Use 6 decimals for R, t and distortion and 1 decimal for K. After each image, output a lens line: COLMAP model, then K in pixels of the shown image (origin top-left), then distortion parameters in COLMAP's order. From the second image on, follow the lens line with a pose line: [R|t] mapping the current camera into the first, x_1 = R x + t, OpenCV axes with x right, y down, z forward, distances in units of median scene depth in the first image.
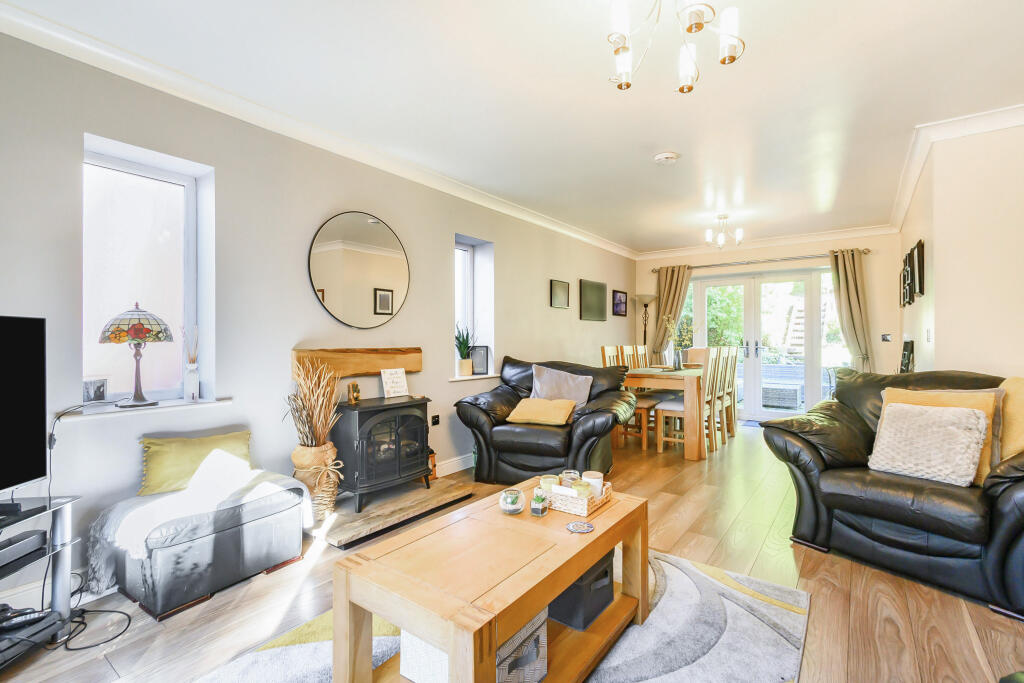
lens RADIAL K [[464.7, 0, 514.2], [0, 464.7, 342.7], [0, 0, 1]] dist [-0.000889, 0.001086]
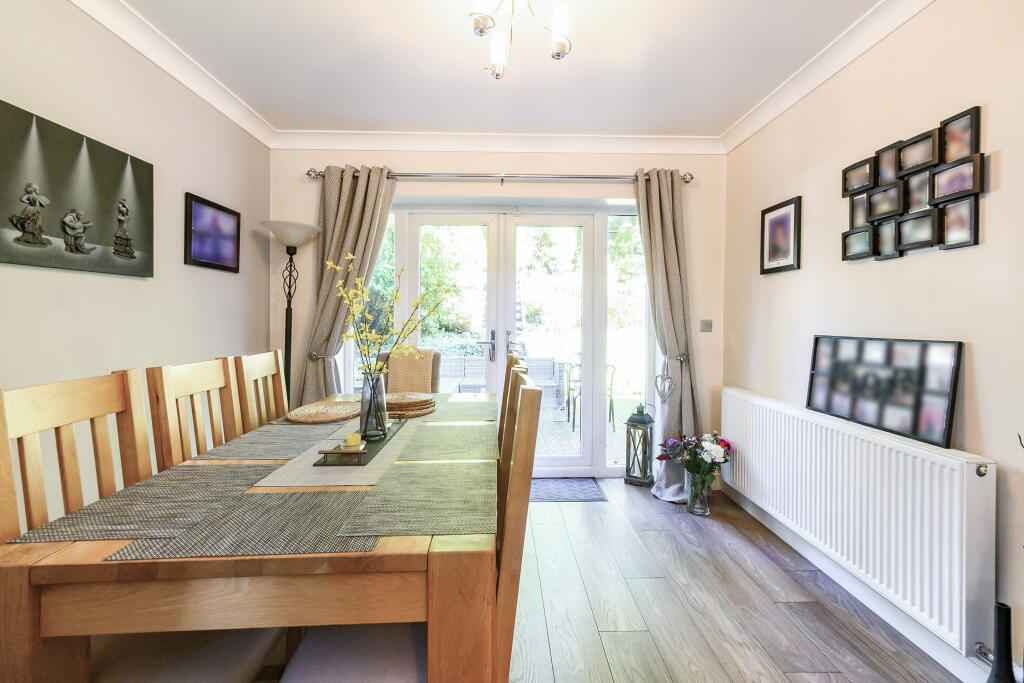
lens RADIAL K [[464.7, 0, 520.9], [0, 464.7, 309.9], [0, 0, 1]] dist [-0.000889, 0.001086]
pose [[0.783611, 0.009862, 0.621174, 0.189142], [0.001640, 0.999838, -0.017942, -0.017251], [-0.621250, 0.015078, 0.783467, 0.549032]]
